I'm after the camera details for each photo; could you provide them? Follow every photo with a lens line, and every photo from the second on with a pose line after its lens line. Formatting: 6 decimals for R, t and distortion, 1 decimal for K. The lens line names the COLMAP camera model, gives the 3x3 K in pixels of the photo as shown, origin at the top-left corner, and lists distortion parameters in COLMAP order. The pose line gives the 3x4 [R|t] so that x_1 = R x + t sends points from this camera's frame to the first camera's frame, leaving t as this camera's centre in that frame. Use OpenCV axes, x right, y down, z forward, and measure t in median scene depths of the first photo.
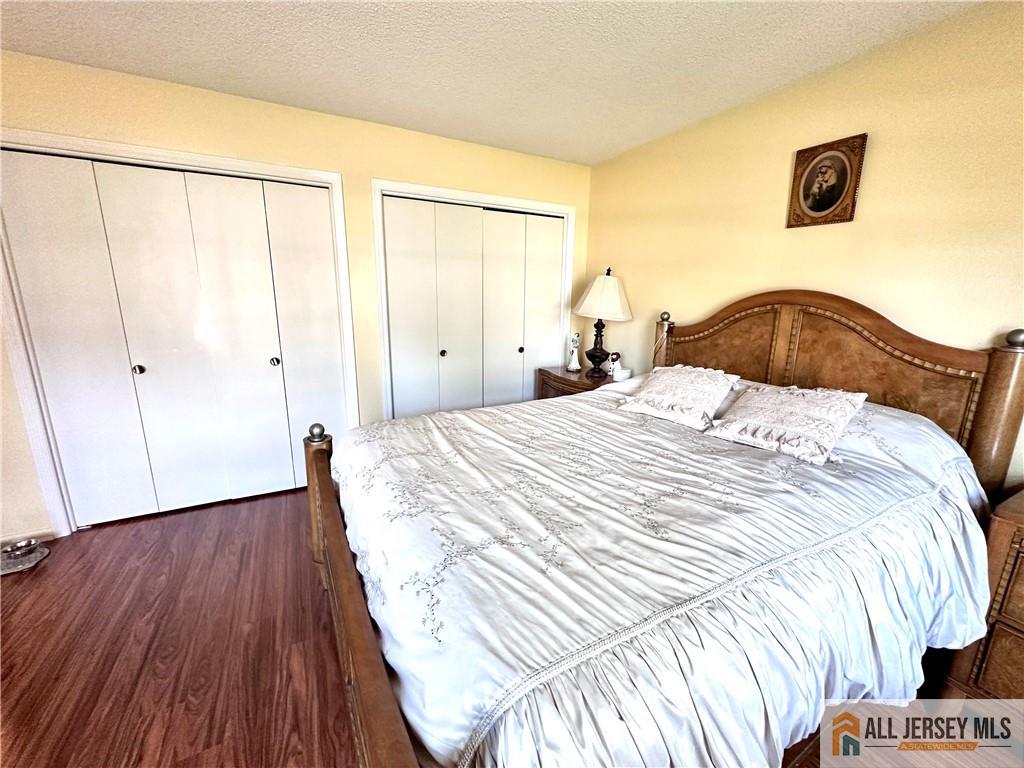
lens RADIAL K [[410.7, 0, 512.0], [0, 410.7, 384.0], [0, 0, 1]] dist [-0.003403, 0.000402]
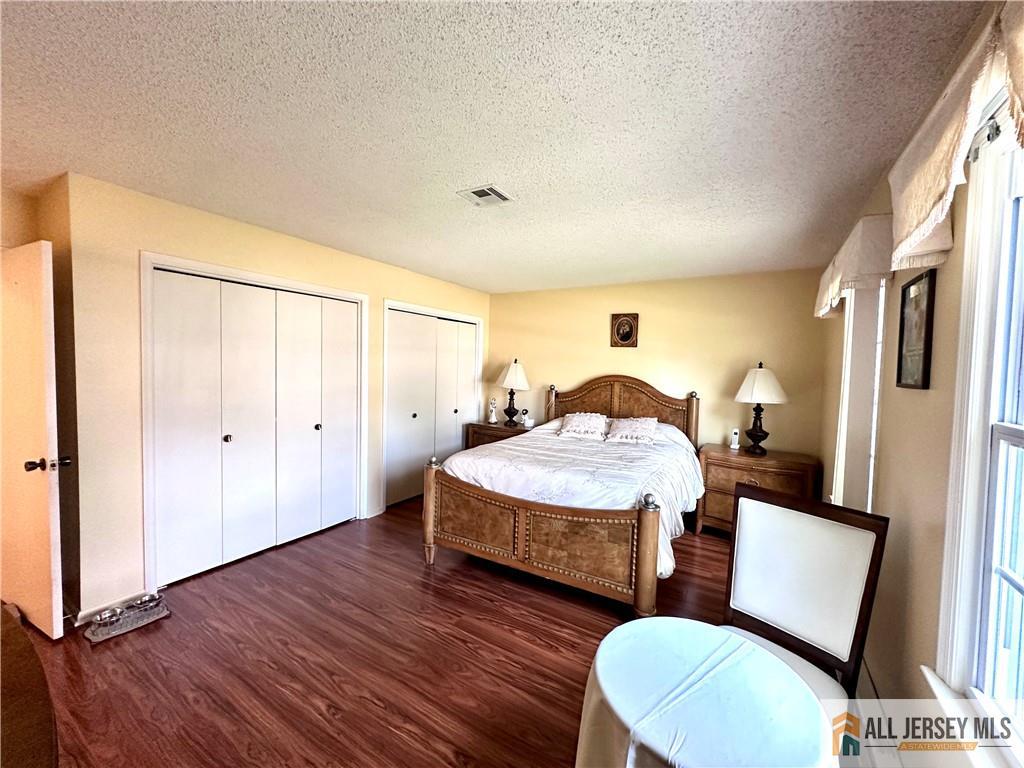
lens RADIAL K [[410.7, 0, 512.0], [0, 410.7, 384.0], [0, 0, 1]] dist [-0.003403, 0.000402]
pose [[0.861108, -0.013905, 0.508231, -0.774889], [0.093699, 0.986844, -0.131755, 0.043933], [-0.499713, 0.161076, 0.851083, -0.483407]]
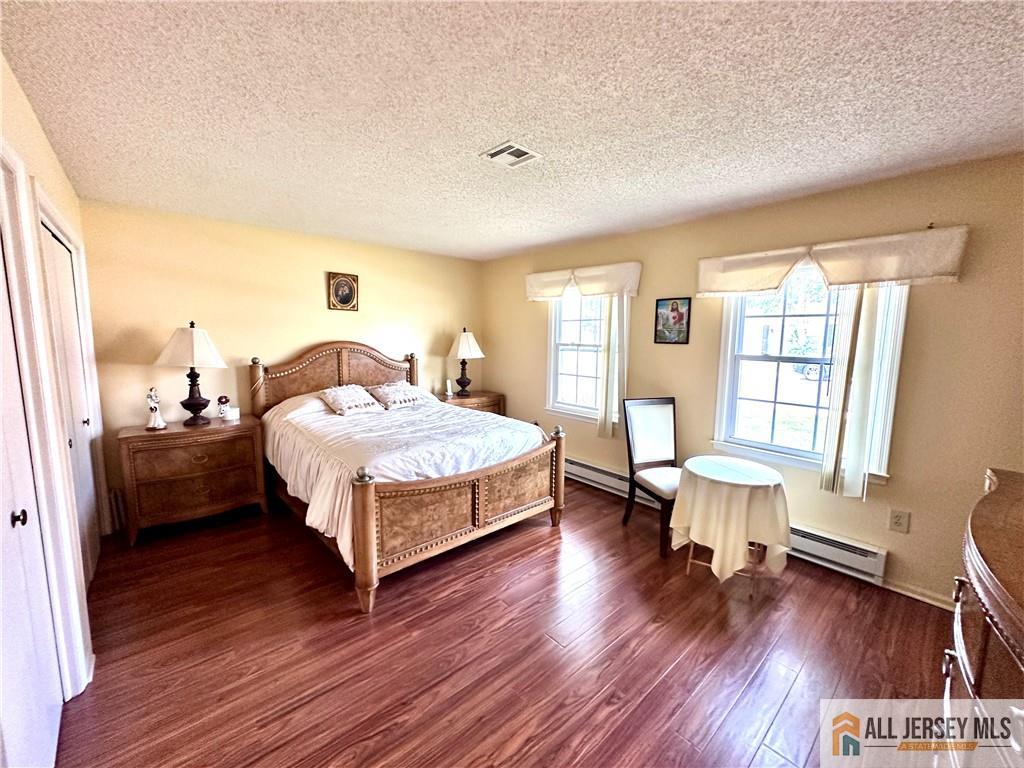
lens RADIAL K [[410.7, 0, 512.0], [0, 410.7, 384.0], [0, 0, 1]] dist [-0.003403, 0.000402]
pose [[-0.233171, -0.133974, 0.963163, -1.253521], [0.189170, 0.965293, 0.180066, -0.198813], [-0.953858, 0.224188, -0.199734, 0.566614]]
